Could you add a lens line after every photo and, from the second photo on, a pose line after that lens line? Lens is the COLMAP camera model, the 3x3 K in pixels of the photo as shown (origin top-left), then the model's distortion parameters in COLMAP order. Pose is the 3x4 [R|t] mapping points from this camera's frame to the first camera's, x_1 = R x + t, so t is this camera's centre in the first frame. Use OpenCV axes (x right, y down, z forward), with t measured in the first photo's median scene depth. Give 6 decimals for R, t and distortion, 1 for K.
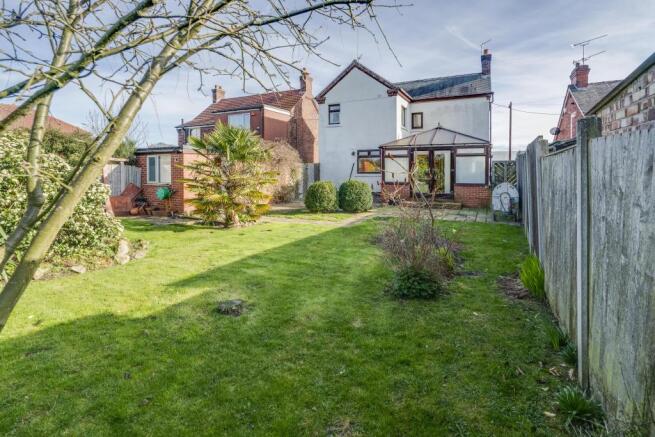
lens RADIAL K [[303.7, 0, 327.7], [0, 303.7, 217.8], [0, 0, 1]] dist [0.009949, -0.000201]
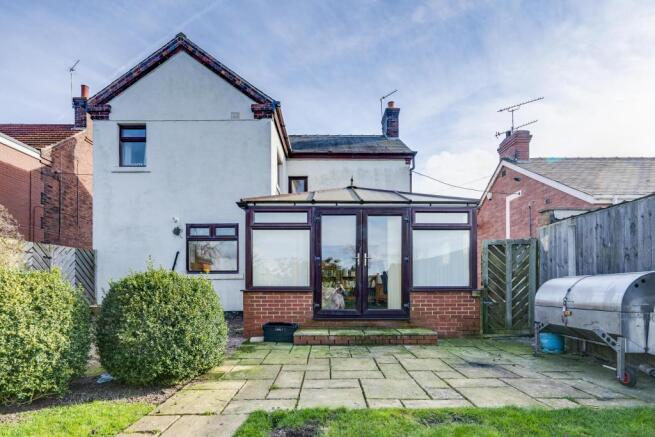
lens RADIAL K [[303.7, 0, 329.4], [0, 303.7, 277.3], [0, 0, 1]] dist [0.009949, -0.000201]
pose [[0.872363, 0.028579, 0.488023, 0.068951], [0.066823, 0.981948, -0.176953, -0.045157], [-0.484271, 0.186979, 0.854705, 0.548286]]
